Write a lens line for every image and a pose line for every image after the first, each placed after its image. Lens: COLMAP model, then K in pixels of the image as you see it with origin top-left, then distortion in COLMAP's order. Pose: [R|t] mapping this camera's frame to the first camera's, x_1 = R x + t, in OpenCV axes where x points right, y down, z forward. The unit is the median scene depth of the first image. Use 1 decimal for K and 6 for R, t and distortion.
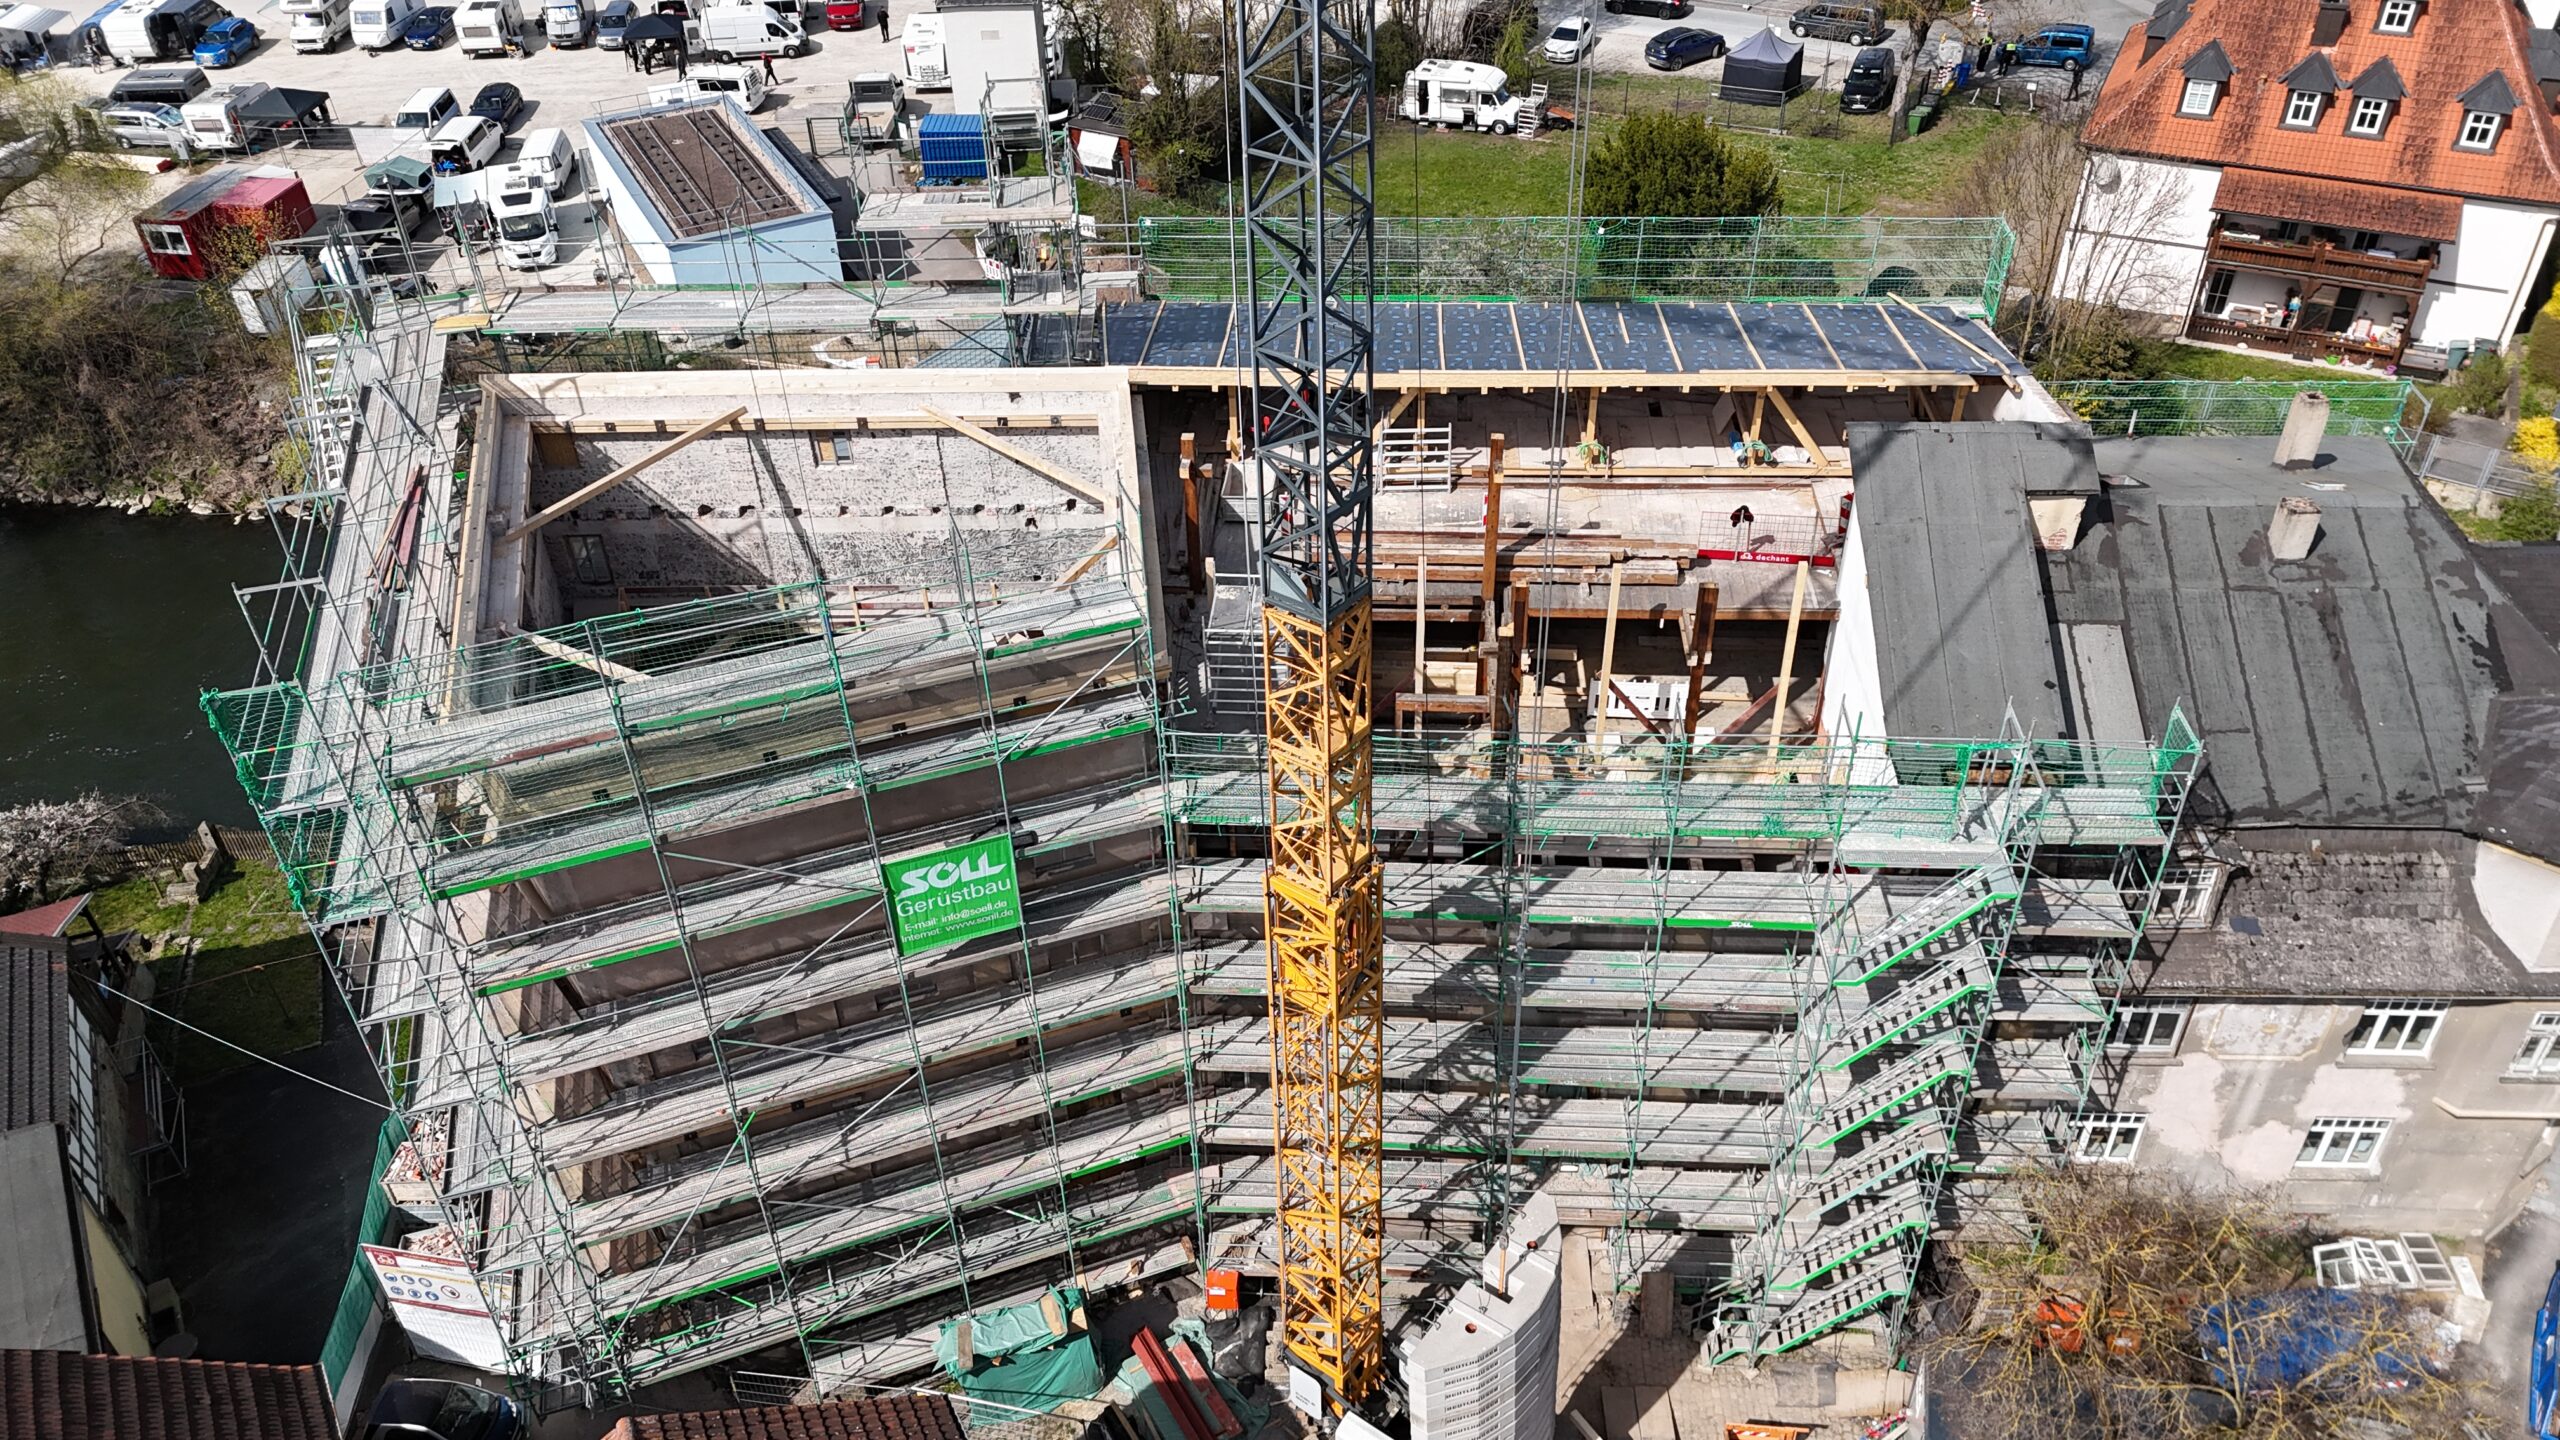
lens RADIAL K [[1880.0, 0, 1289.1], [0, 1880.0, 720.2], [0, 0, 1]] dist [0.073456, -0.073895]
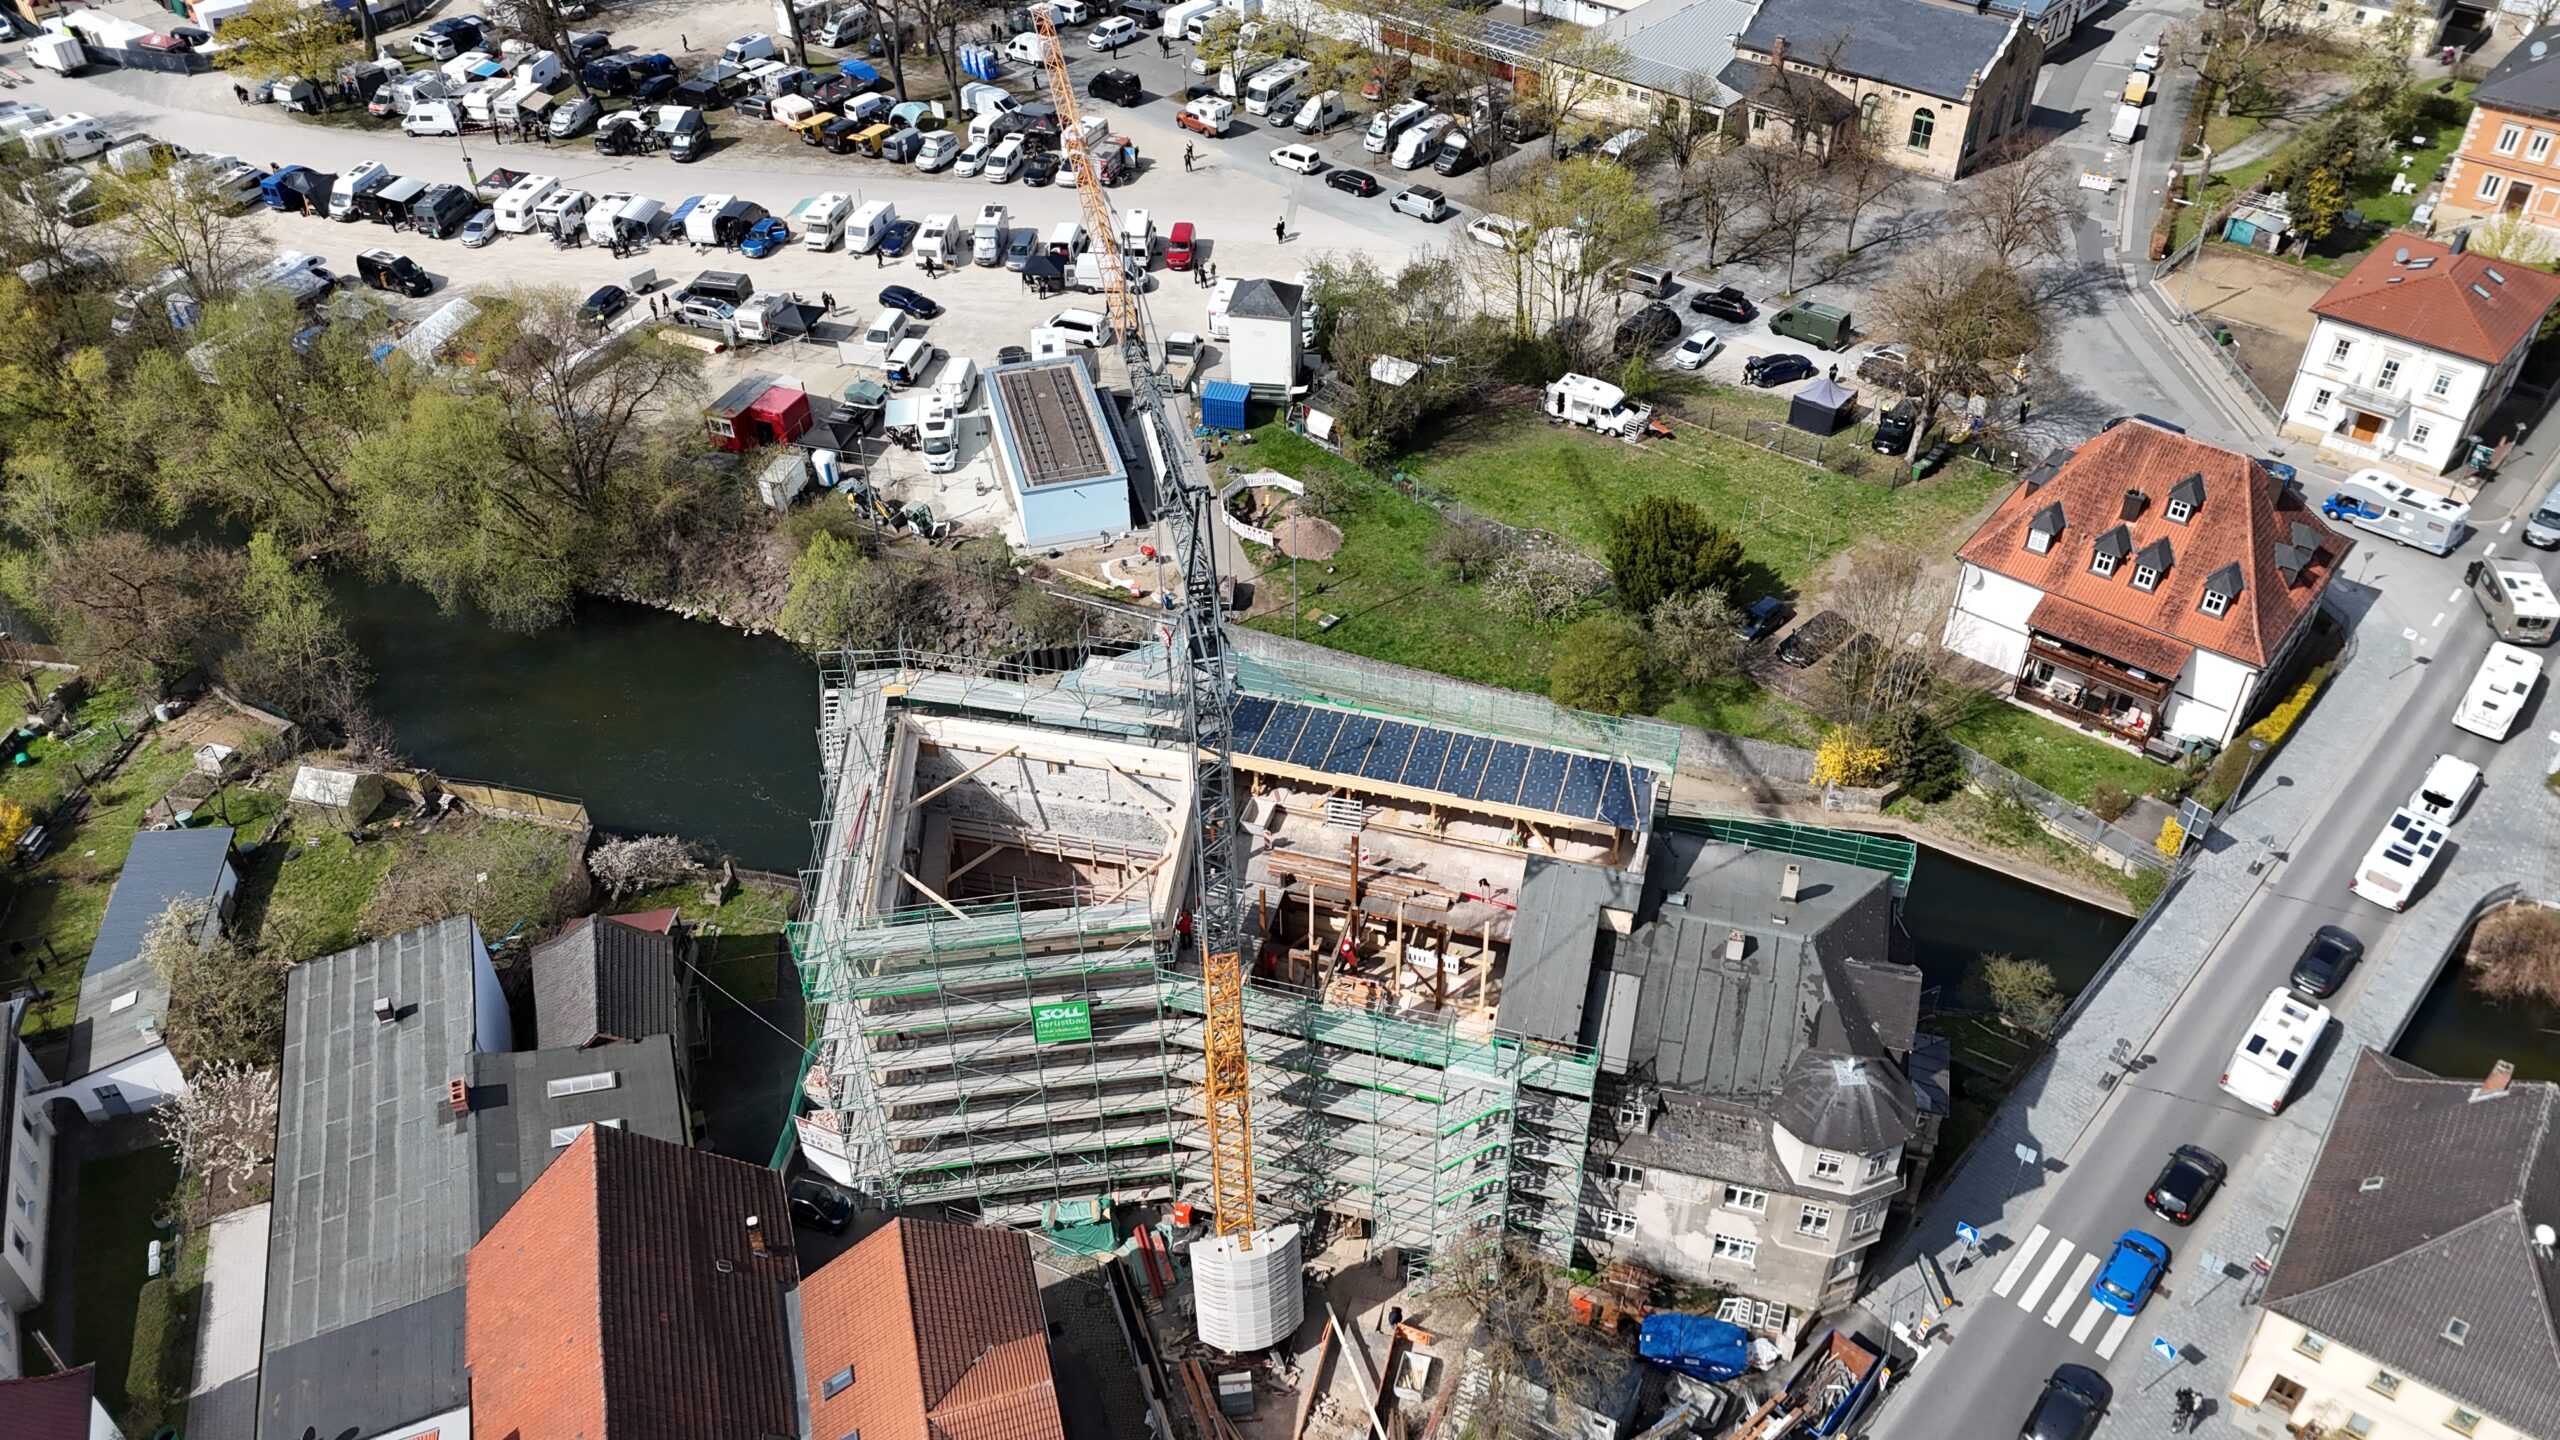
lens RADIAL K [[1880.0, 0, 1289.1], [0, 1880.0, 720.2], [0, 0, 1]] dist [0.073456, -0.073895]
pose [[0.974970, 0.149623, -0.164457, 0.327947], [-0.142660, 0.988328, 0.053433, -0.342260], [0.170532, -0.028634, 0.984936, -0.948848]]
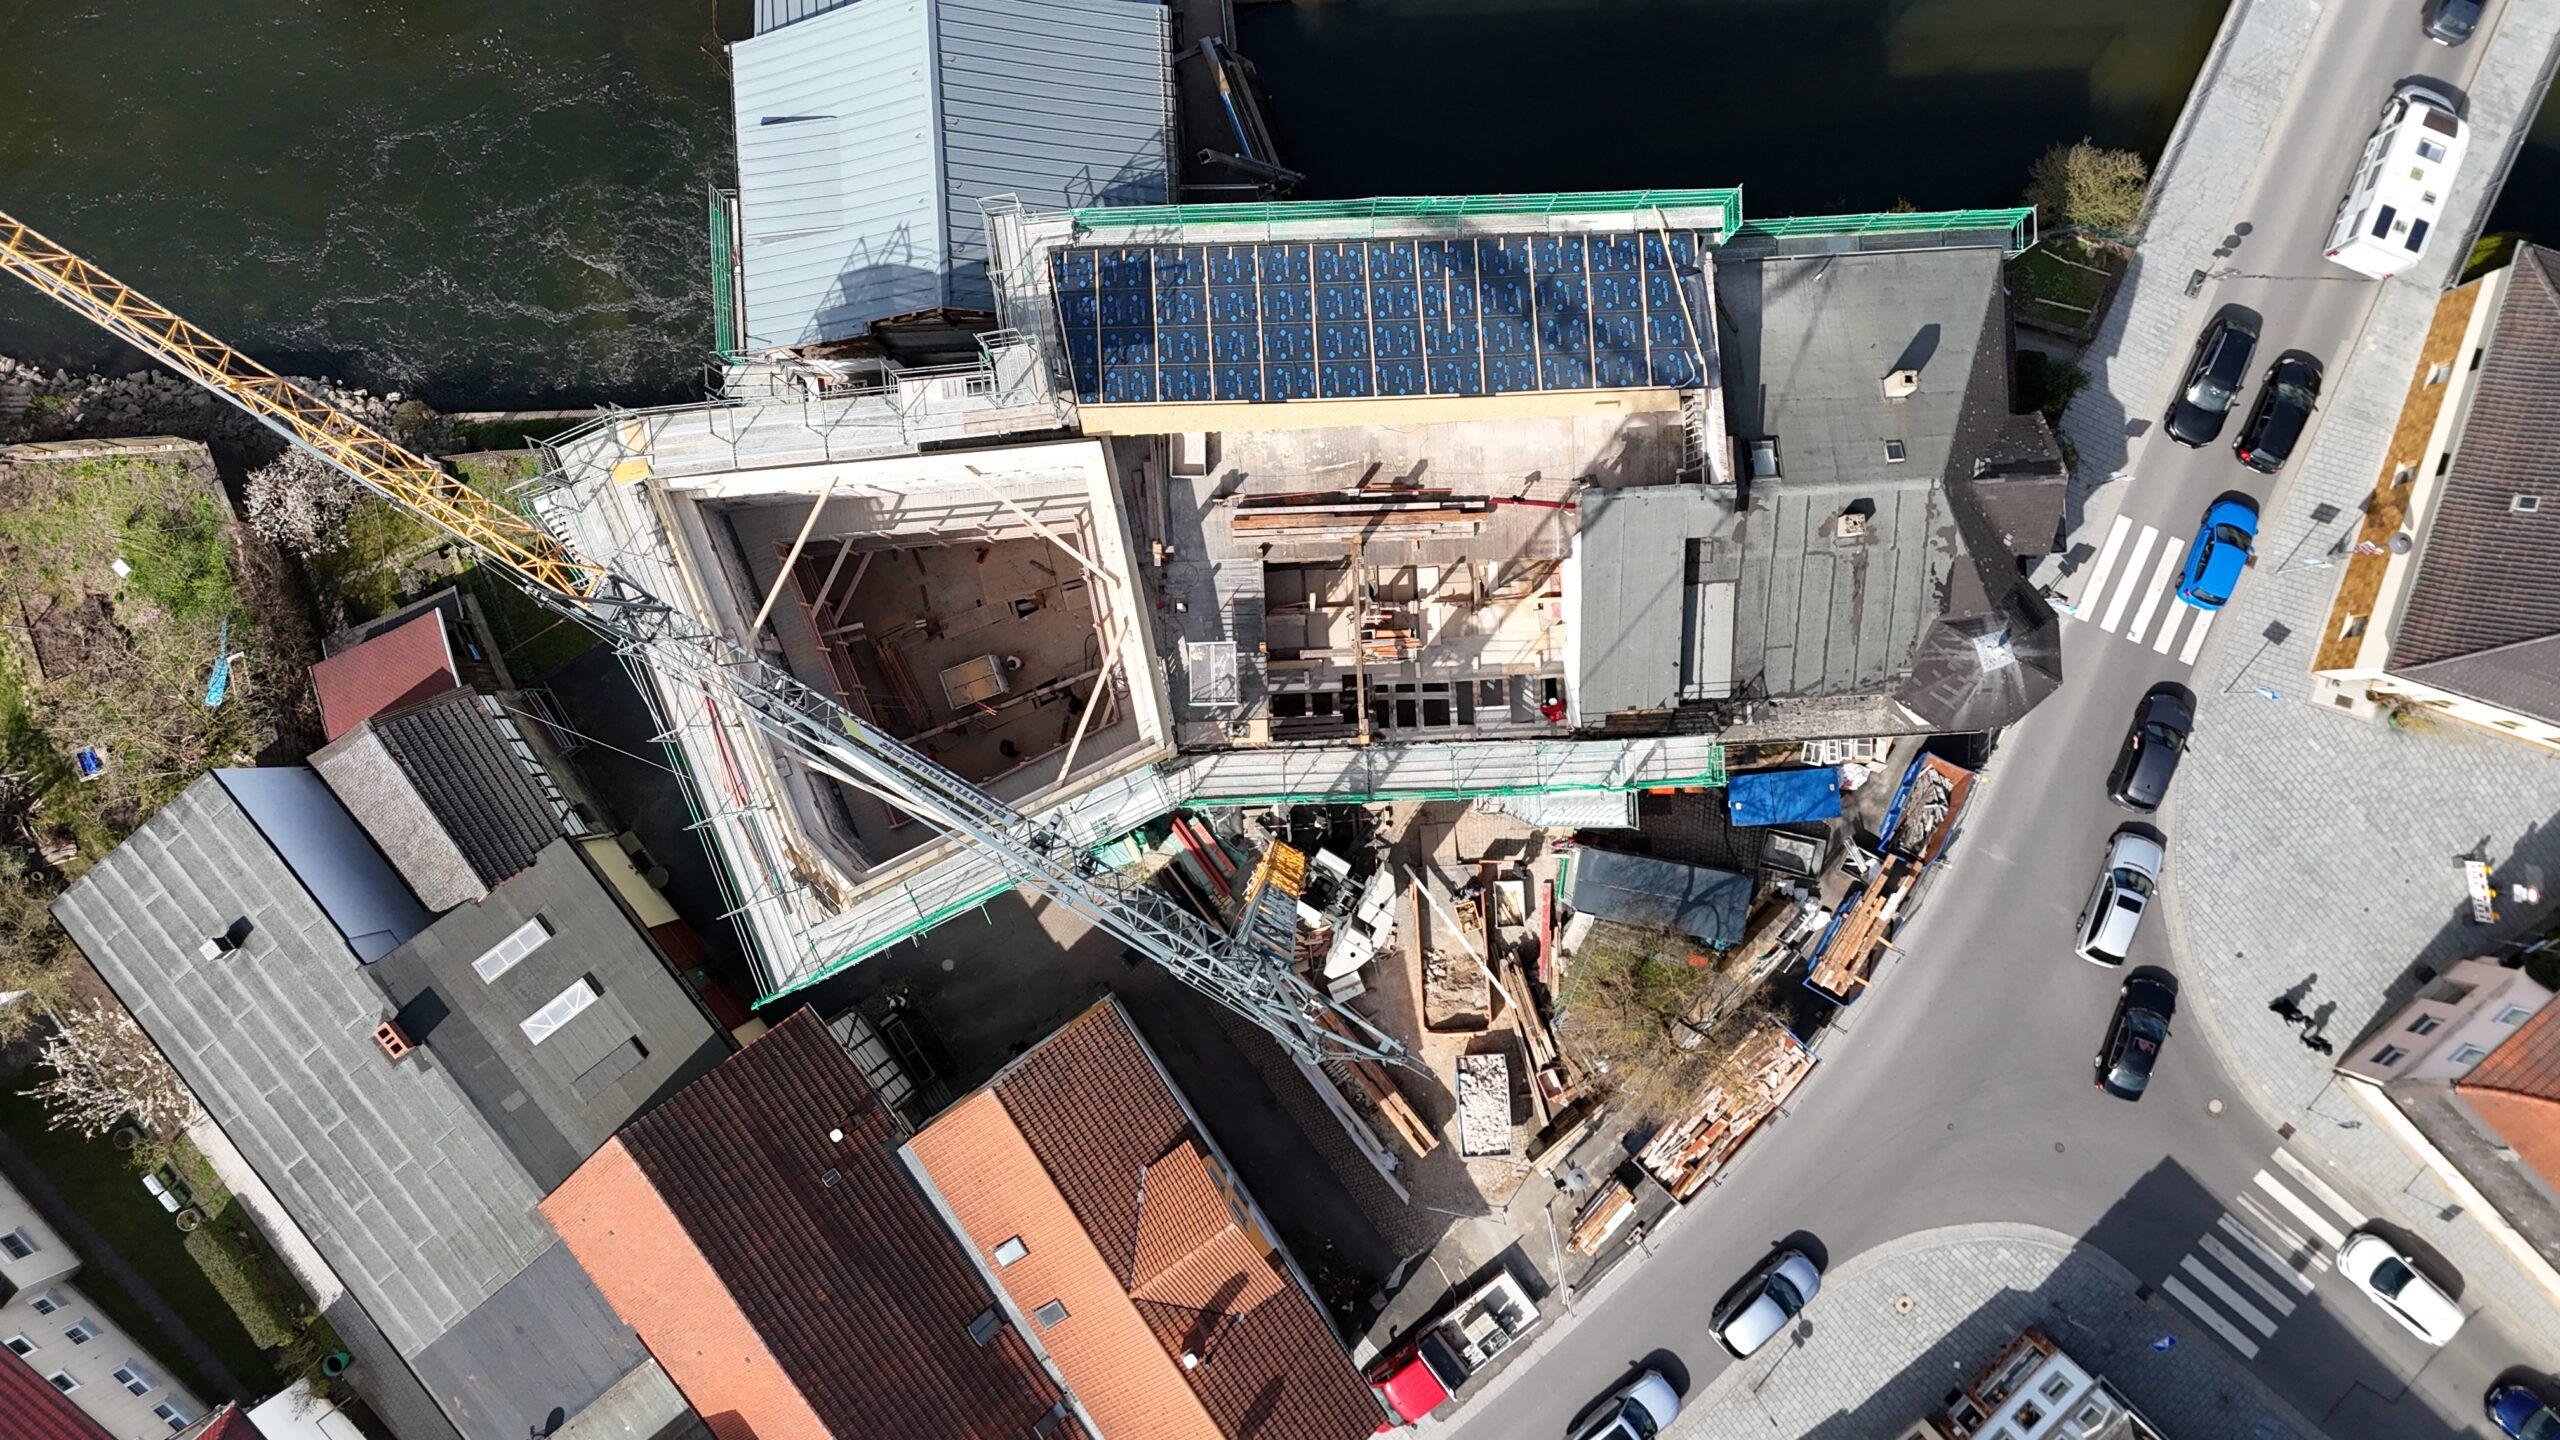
lens RADIAL K [[1880.0, 0, 1289.1], [0, 1880.0, 720.2], [0, 0, 1]] dist [0.073456, -0.073895]
pose [[0.995123, -0.097507, 0.014895, 0.015589], [0.047574, 0.606733, 0.793481, -1.174021], [-0.086407, -0.788903, 0.608413, -0.049950]]
